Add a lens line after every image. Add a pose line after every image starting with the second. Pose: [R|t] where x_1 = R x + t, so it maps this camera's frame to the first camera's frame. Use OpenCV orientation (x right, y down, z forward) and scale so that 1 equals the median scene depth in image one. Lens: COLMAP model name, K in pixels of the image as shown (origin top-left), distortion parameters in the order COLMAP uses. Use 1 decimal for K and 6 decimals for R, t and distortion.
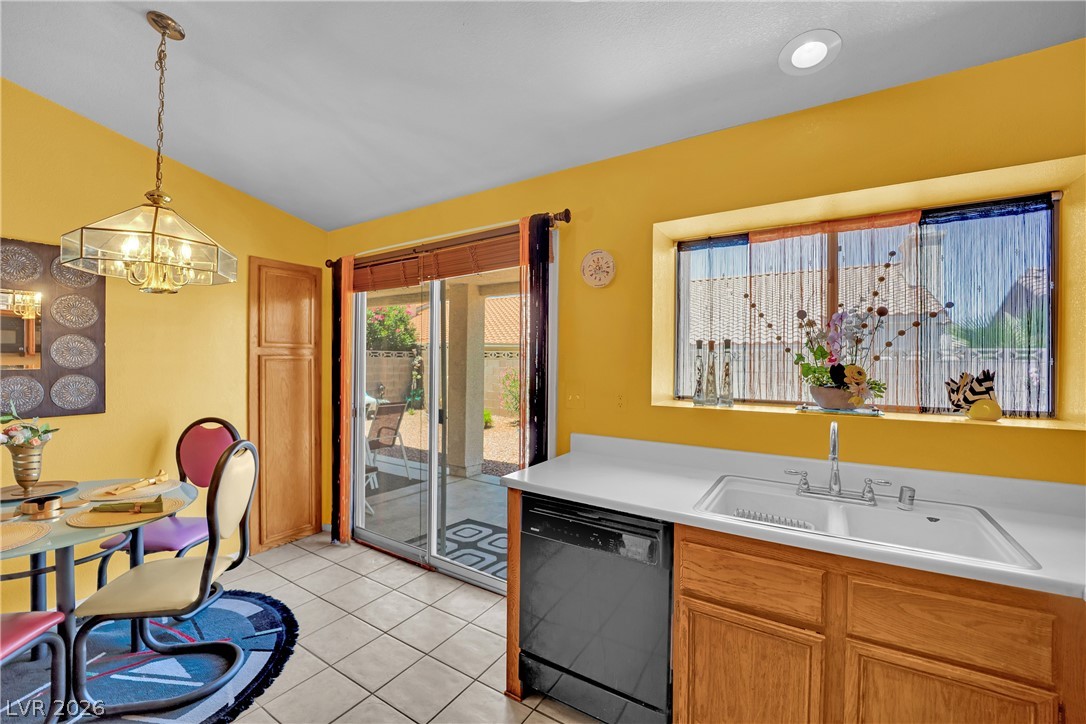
lens RADIAL K [[451.5, 0, 553.4], [0, 451.5, 358.6], [0, 0, 1]] dist [-0.017701, -0.001840]
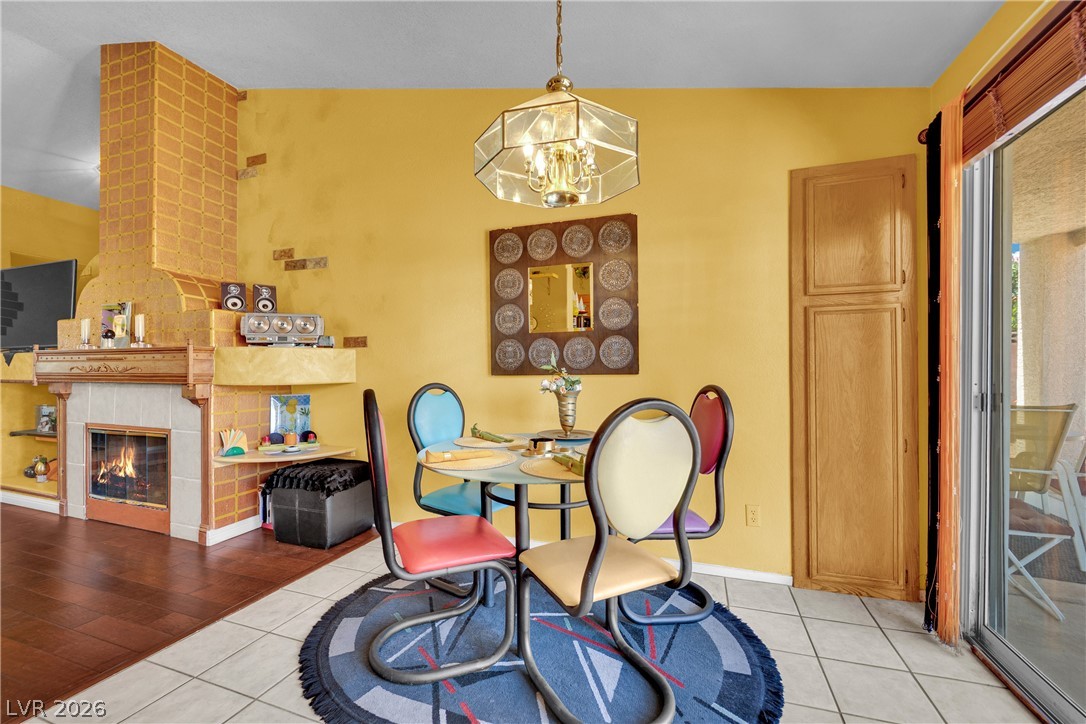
lens RADIAL K [[451.5, 0, 522.3], [0, 451.5, 370.6], [0, 0, 1]] dist [-0.017701, -0.001840]
pose [[0.196530, -0.004320, -0.980488, -0.075879], [0.007786, 0.999966, -0.002845, 0.120624], [0.980467, -0.007075, 0.196557, 0.568456]]
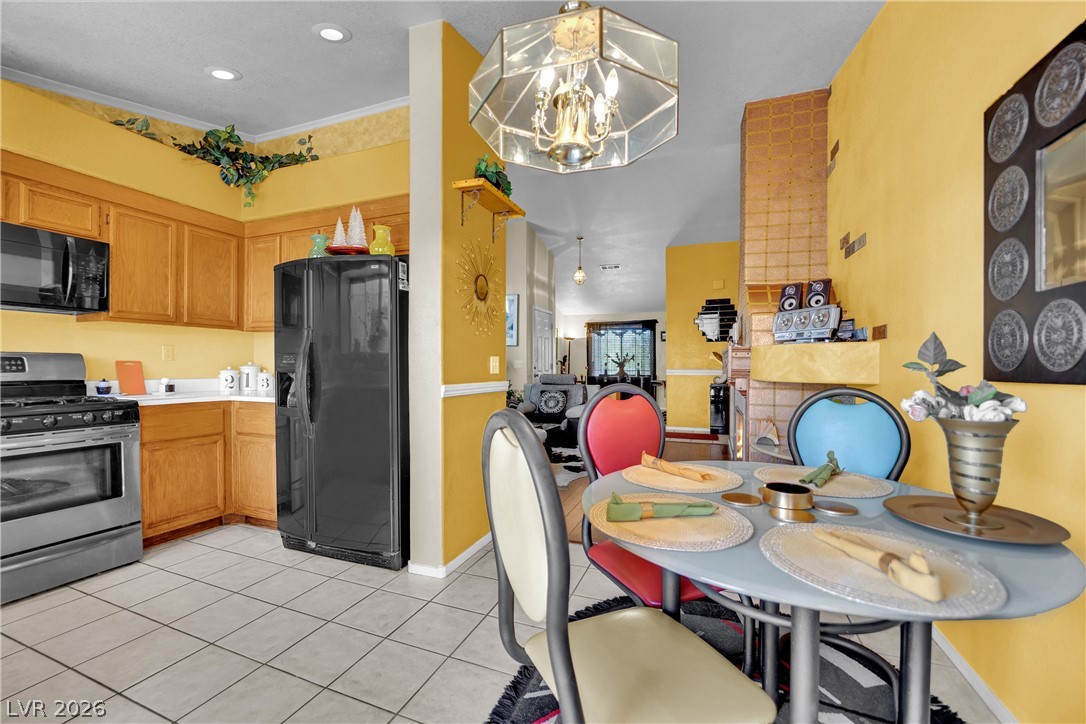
lens RADIAL K [[432.3, 0, 539.0], [0, 432.3, 363.0], [0, 0, 1]] dist [-0.003039, -0.001070]
pose [[-0.982873, -0.014499, -0.183715, -0.567725], [-0.013681, 0.999890, -0.005719, 0.115354], [0.183778, -0.003107, -0.982963, 1.244418]]
